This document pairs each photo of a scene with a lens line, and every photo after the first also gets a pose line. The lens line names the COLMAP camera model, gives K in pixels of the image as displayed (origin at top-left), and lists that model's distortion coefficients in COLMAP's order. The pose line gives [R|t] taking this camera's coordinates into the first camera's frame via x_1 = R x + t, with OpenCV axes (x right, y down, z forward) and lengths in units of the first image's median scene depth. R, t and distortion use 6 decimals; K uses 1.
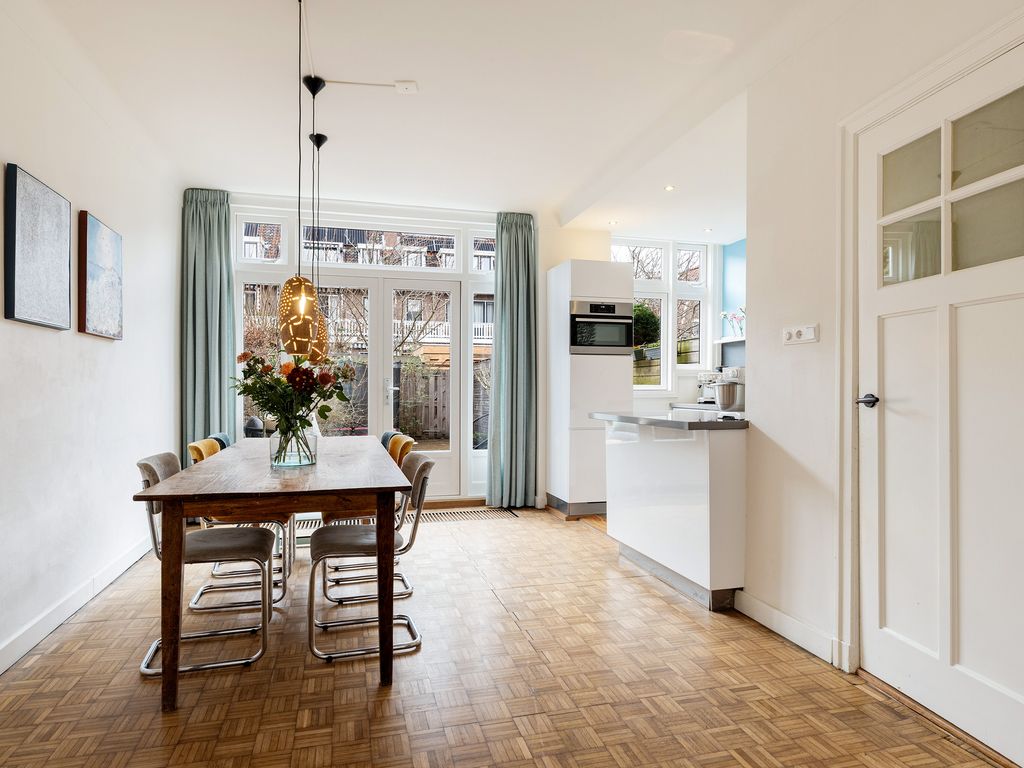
lens RADIAL K [[607.2, 0, 507.6], [0, 607.2, 392.8], [0, 0, 1]] dist [0.004169, 0.000922]
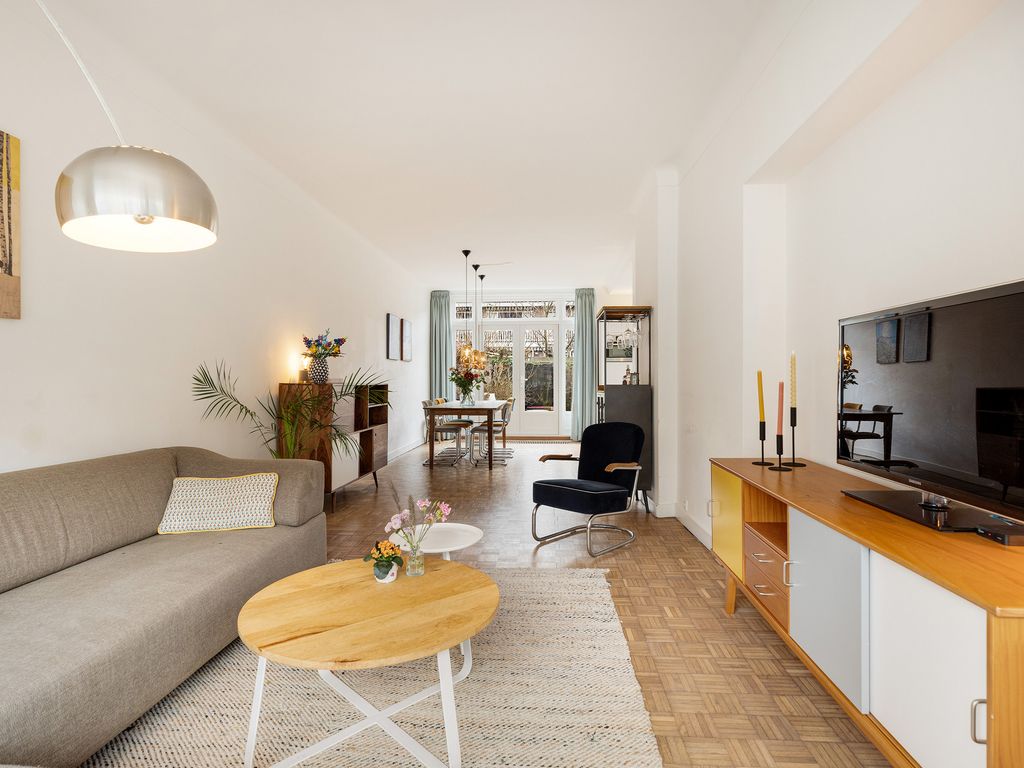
lens RADIAL K [[546.4, 0, 512.6], [0, 546.4, 383.7], [0, 0, 1]] dist [-0.006855, -0.000839]
pose [[0.946611, -0.002394, -0.322370, 0.384853], [0.001379, 0.999993, -0.003375, 0.013347], [0.322376, 0.002751, 0.946608, -0.778093]]
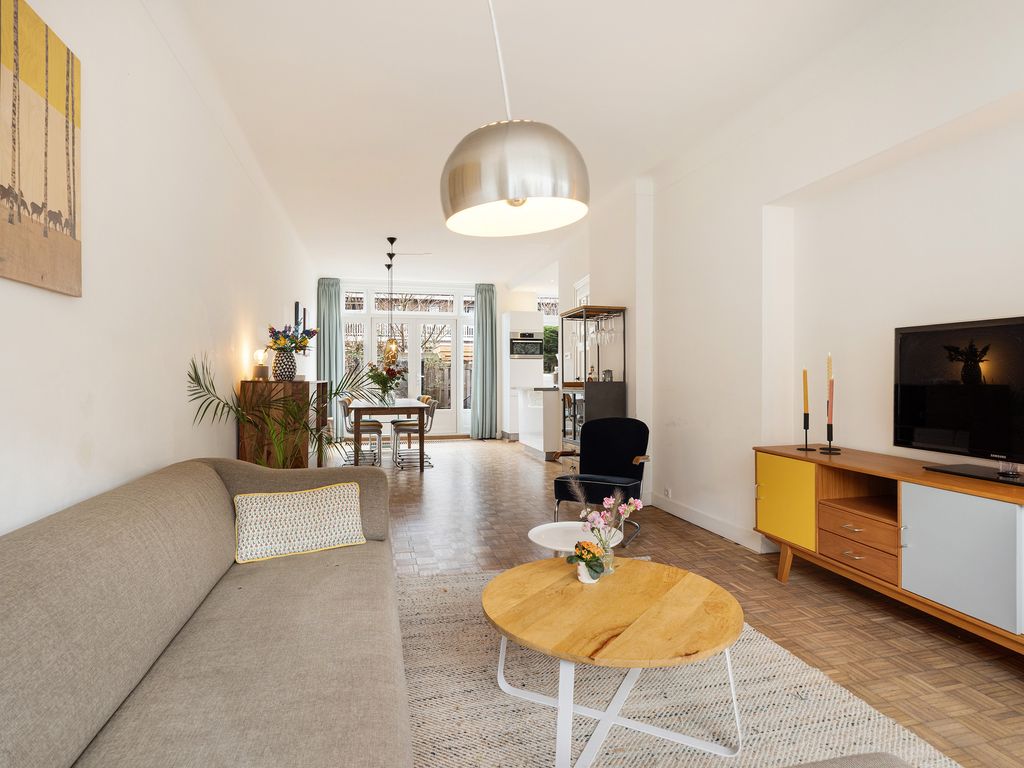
lens RADIAL K [[564.3, 0, 515.1], [0, 564.3, 379.4], [0, 0, 1]] dist [-0.007060, -0.000677]
pose [[0.999913, -0.004218, -0.012512, 0.139516], [0.004160, 0.999981, -0.004657, 0.012491], [0.012531, 0.004605, 0.999911, -0.832903]]
